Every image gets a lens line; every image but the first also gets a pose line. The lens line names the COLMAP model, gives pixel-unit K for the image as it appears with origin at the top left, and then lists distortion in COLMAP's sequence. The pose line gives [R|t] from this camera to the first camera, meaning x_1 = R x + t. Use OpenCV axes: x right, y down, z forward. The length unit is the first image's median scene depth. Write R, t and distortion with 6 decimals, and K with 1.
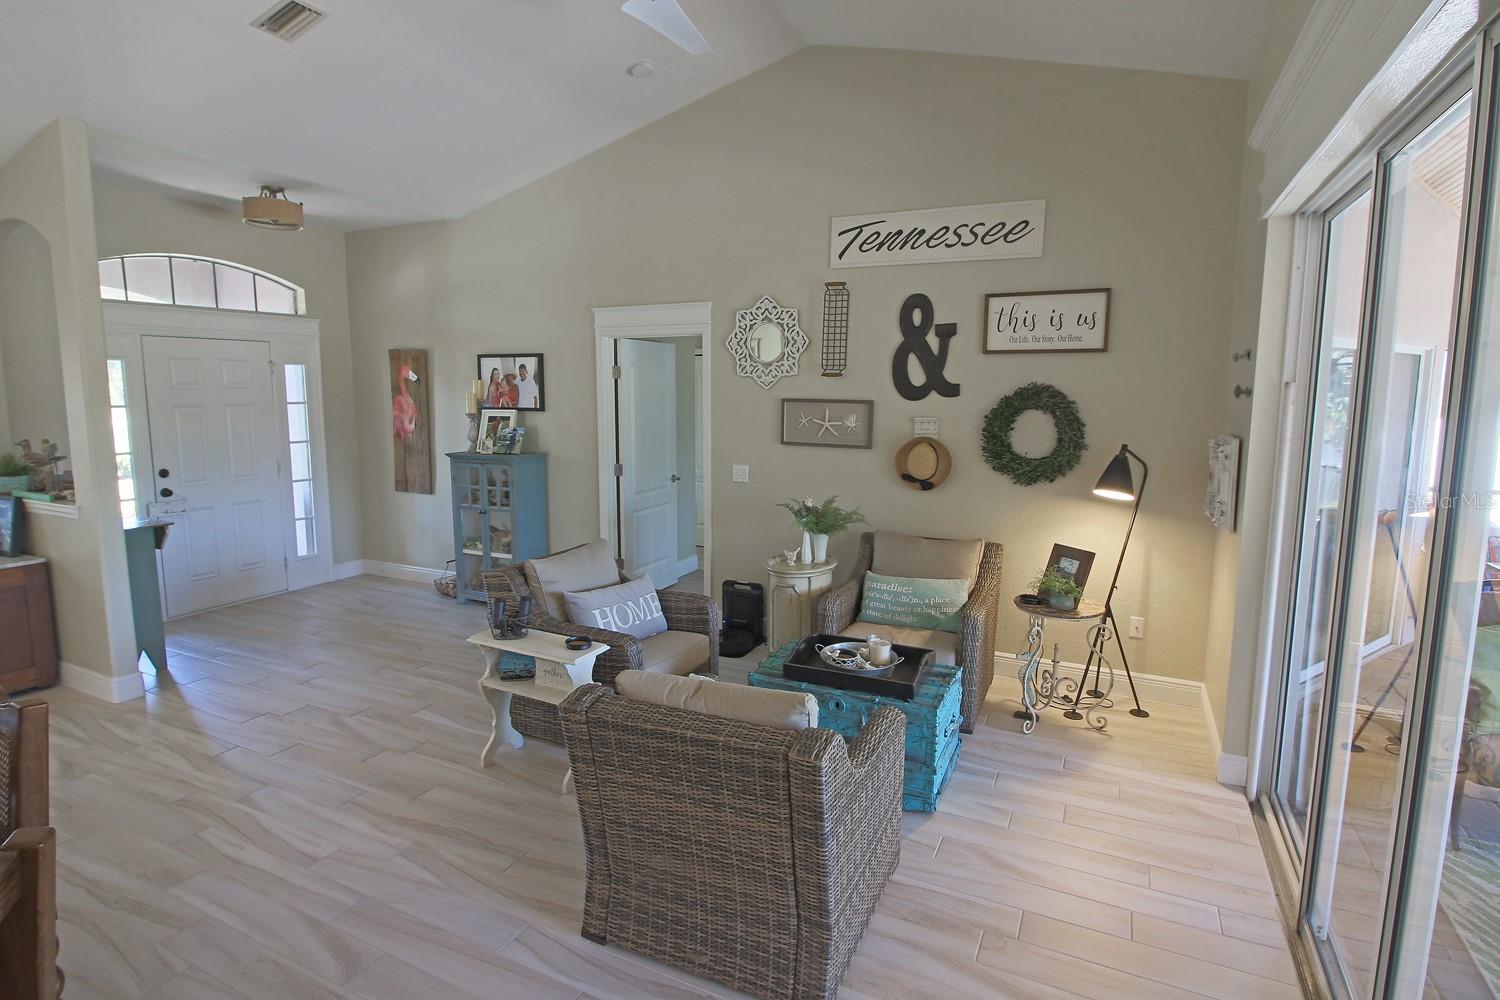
lens RADIAL K [[770.2, 0, 738.2], [0, 770.2, 493.0], [0, 0, 1]] dist [-0.003507, -0.012187]
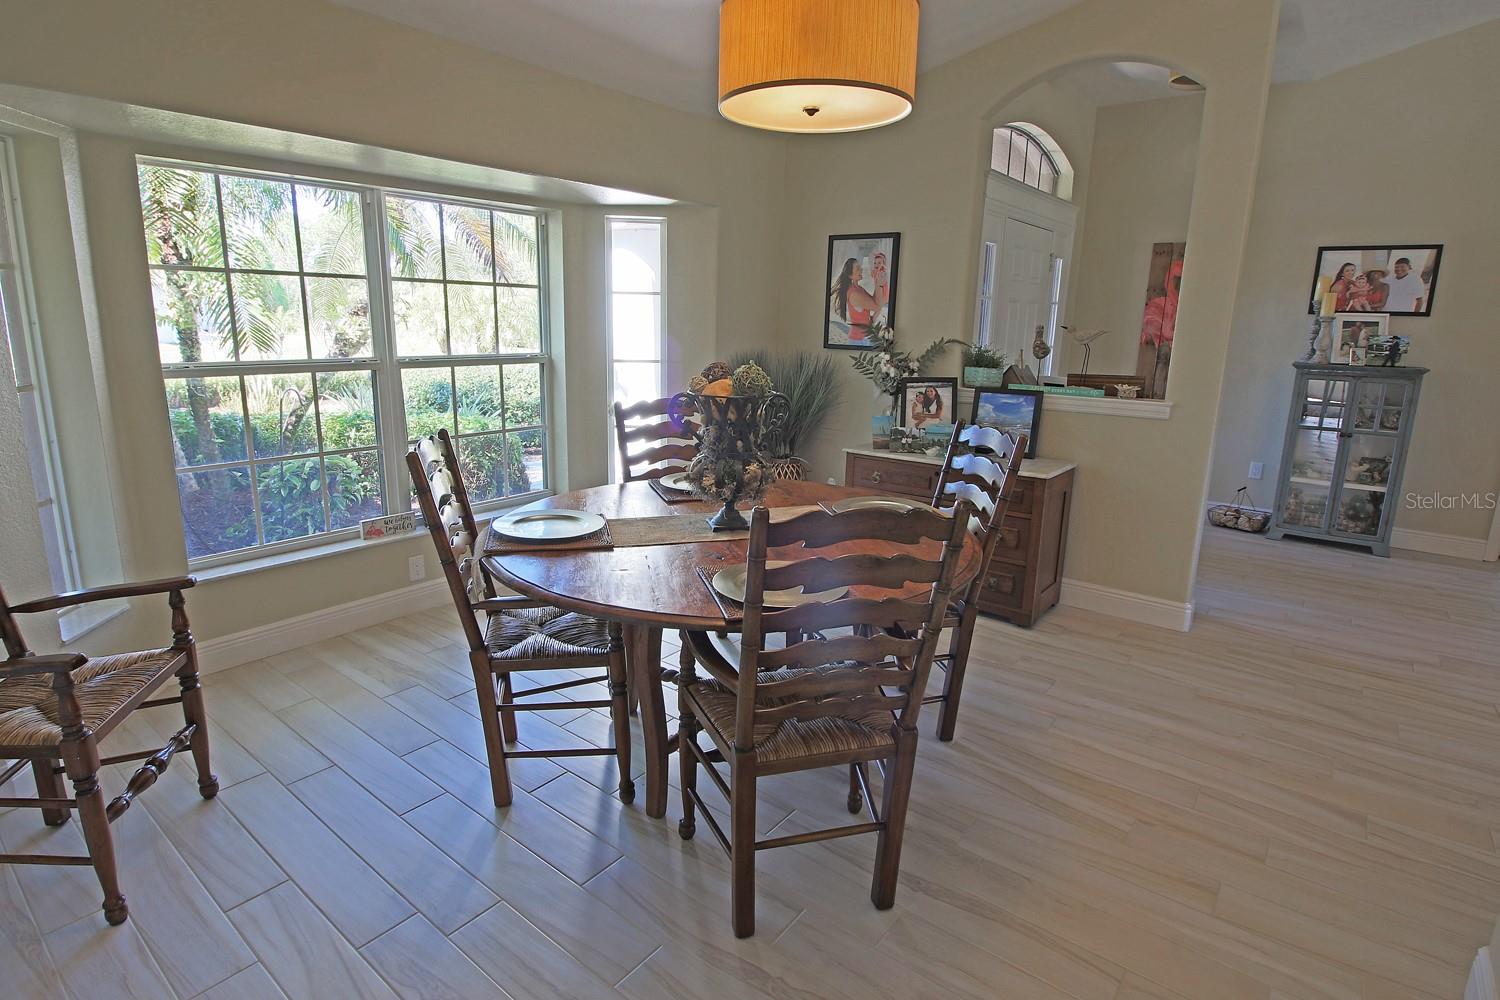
lens RADIAL K [[770.2, 0, 751.6], [0, 770.2, 493.6], [0, 0, 1]] dist [-0.003507, -0.012187]
pose [[0.982256, 0.058021, -0.178343, -0.754909], [-0.042945, 0.995260, 0.087259, 0.040711], [0.182560, -0.078052, 0.980092, 0.044651]]
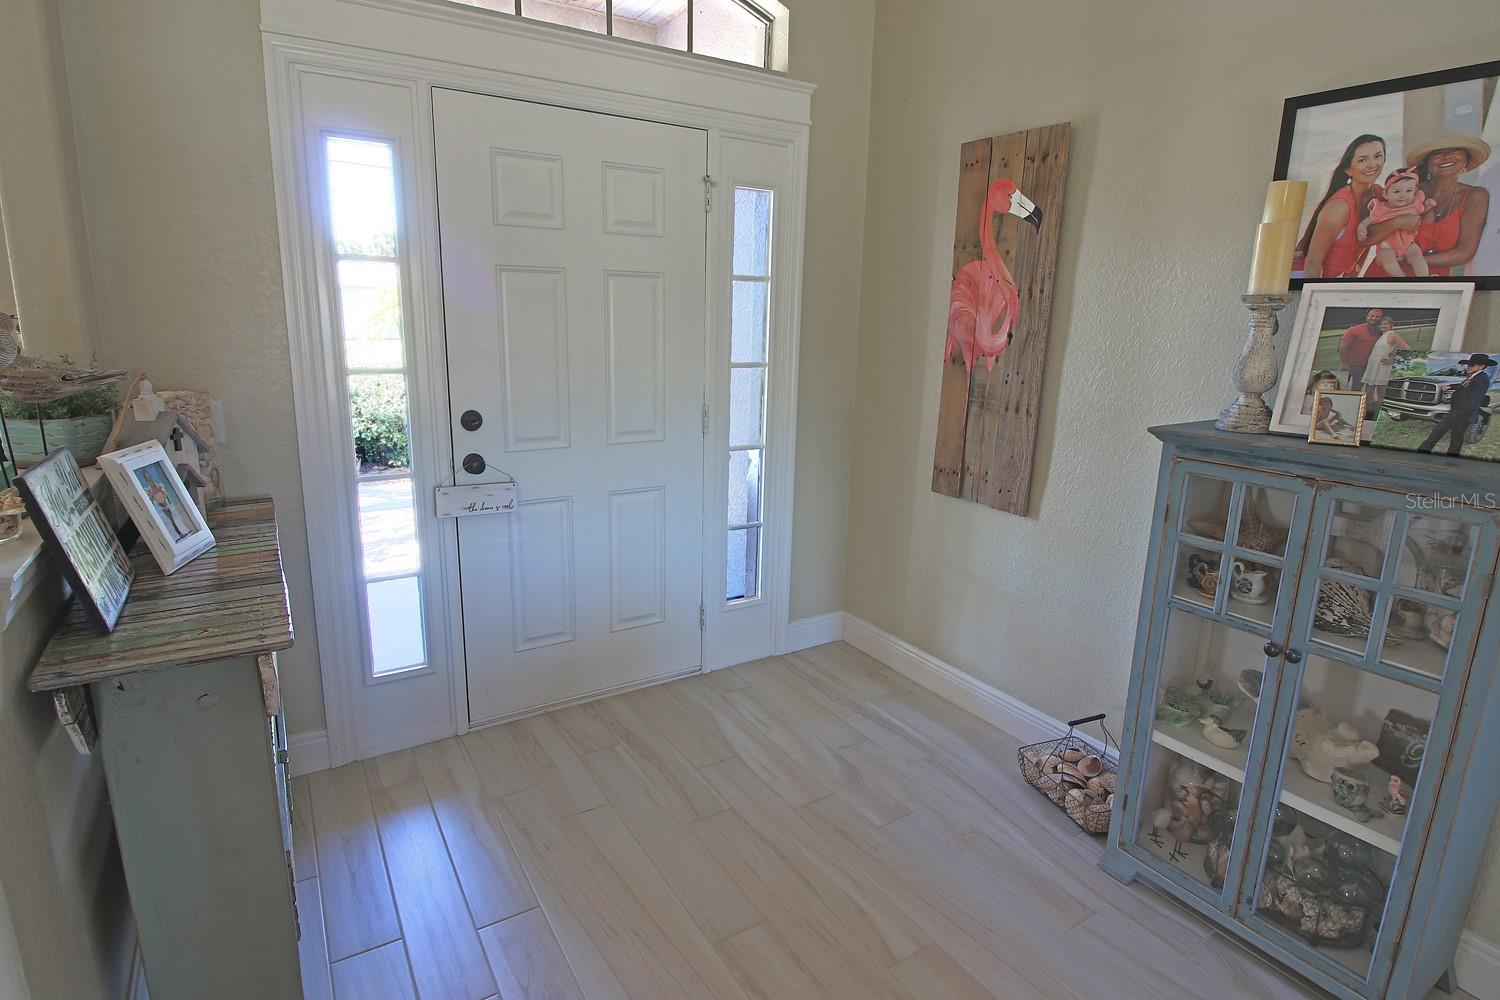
lens RADIAL K [[770.2, 0, 745.0], [0, 770.2, 490.6], [0, 0, 1]] dist [-0.003507, -0.012187]
pose [[0.853045, 0.131351, -0.505036, -0.335800], [-0.089572, 0.990295, 0.106263, -0.041303], [0.514092, -0.045410, 0.856532, 0.610239]]
